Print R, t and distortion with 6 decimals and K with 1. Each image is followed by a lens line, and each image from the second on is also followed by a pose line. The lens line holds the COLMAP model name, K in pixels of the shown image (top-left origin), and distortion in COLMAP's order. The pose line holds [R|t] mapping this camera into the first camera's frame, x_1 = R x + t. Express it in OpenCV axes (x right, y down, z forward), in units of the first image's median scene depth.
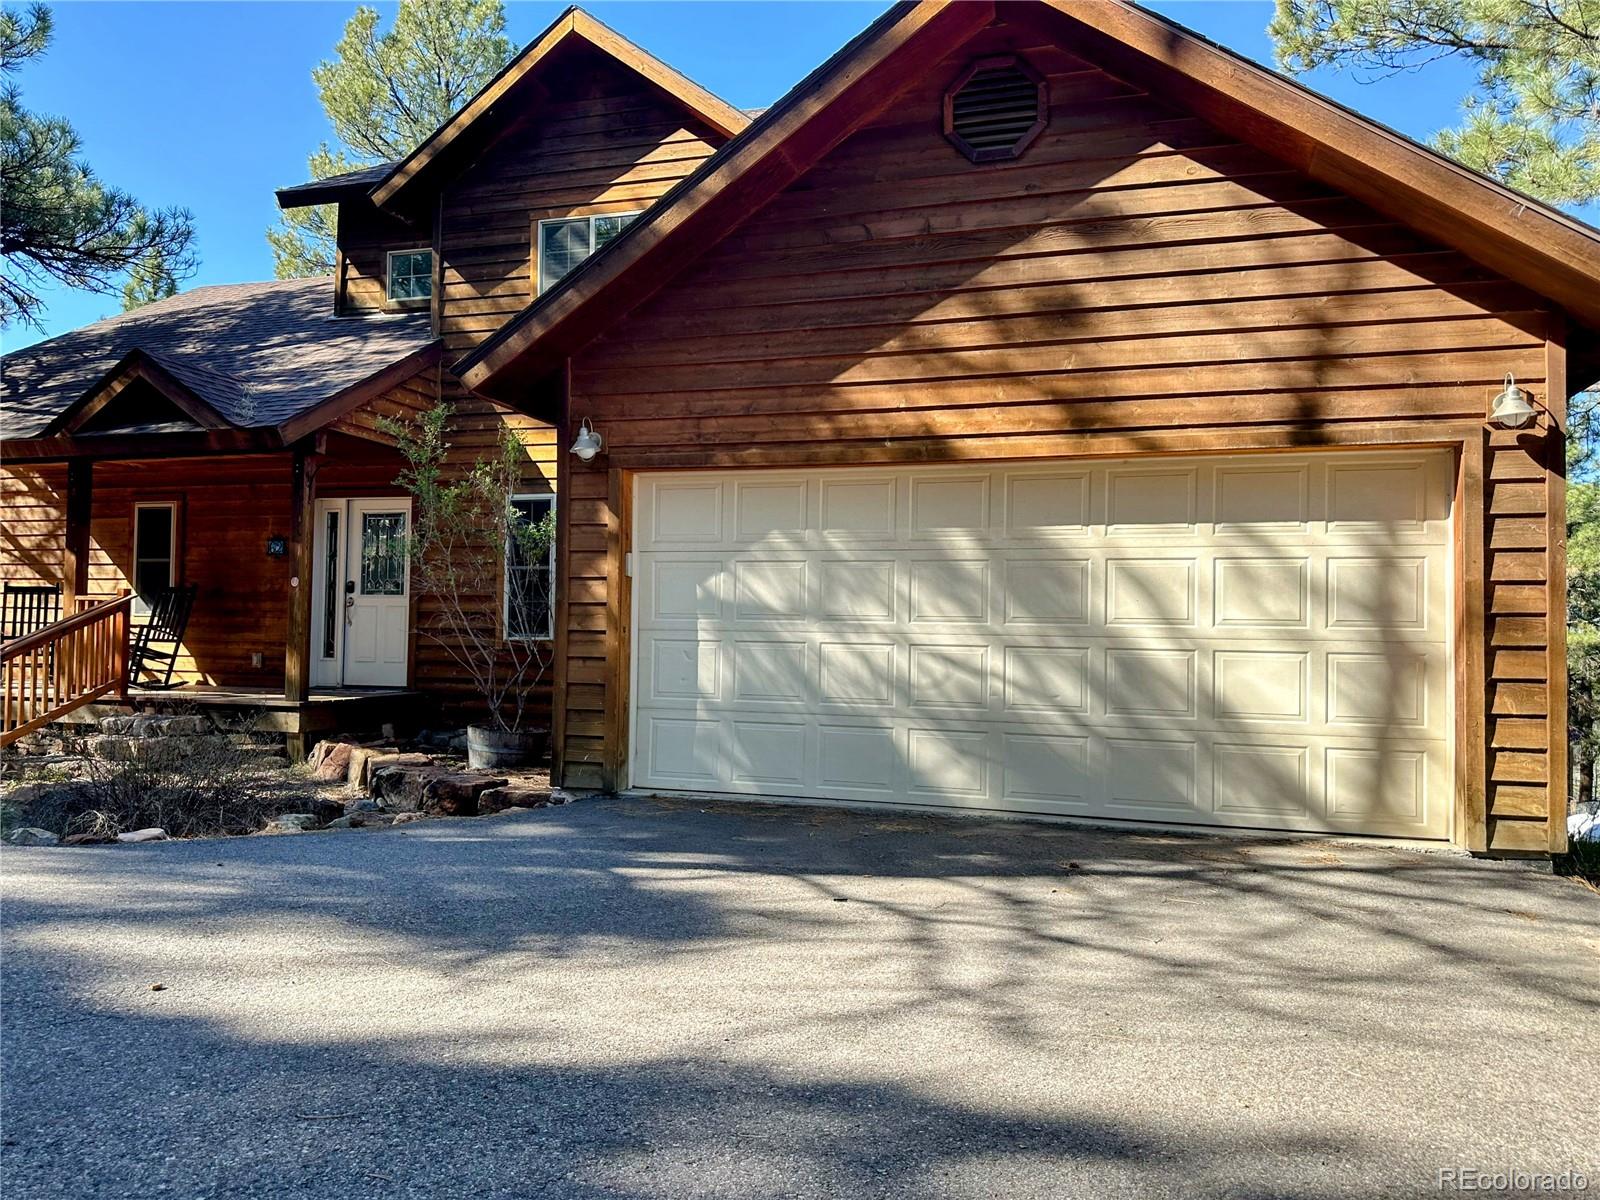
lens RADIAL K [[1127.1, 0, 803.8], [0, 1127.1, 600.8], [0, 0, 1]] dist [0.063395, -0.076614]
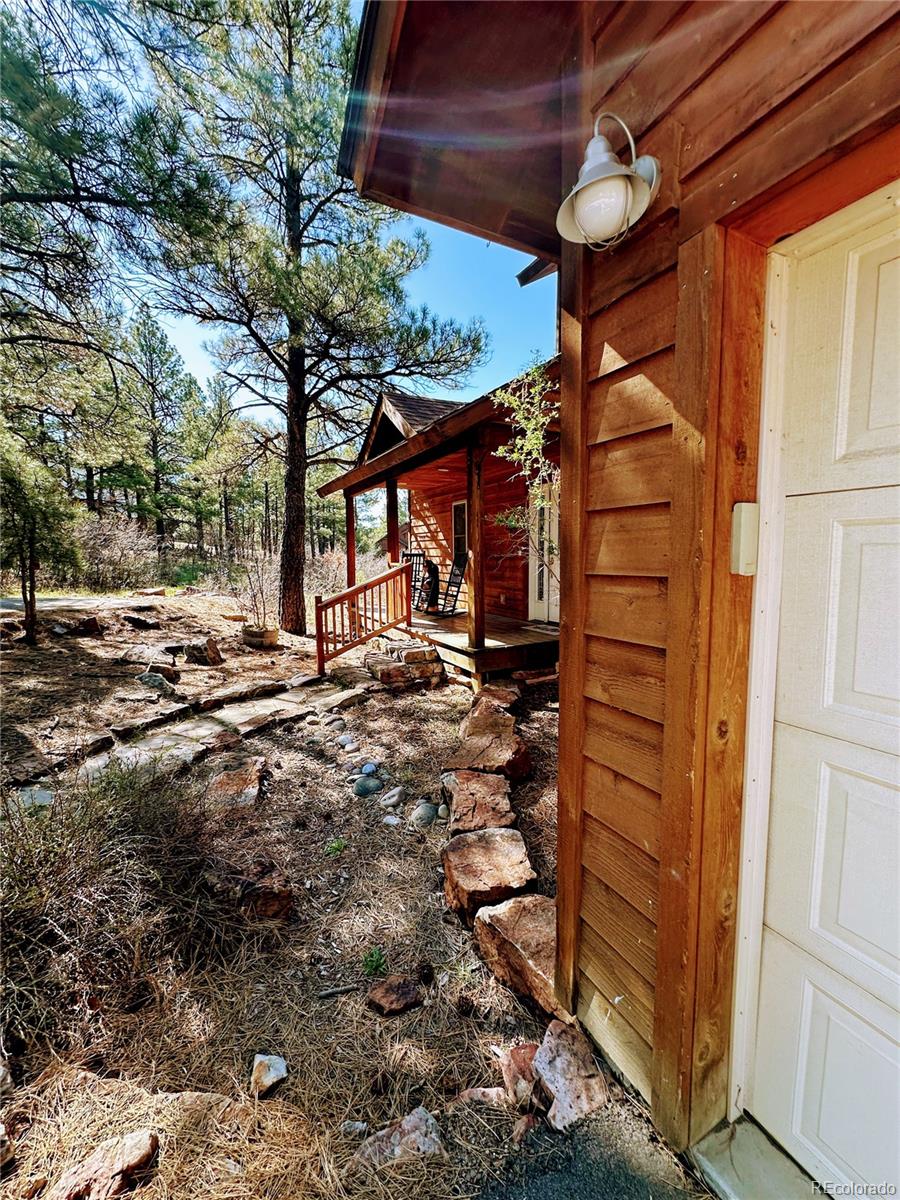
lens RADIAL K [[479.9, 0, 453.3], [0, 479.9, 599.5], [0, 0, 1]] dist [-0.002369, -0.000123]
pose [[0.701701, 0.050878, -0.710653, -0.113363], [0.037403, 0.993441, 0.108055, -0.032858], [0.711489, -0.102403, 0.695195, 0.834394]]
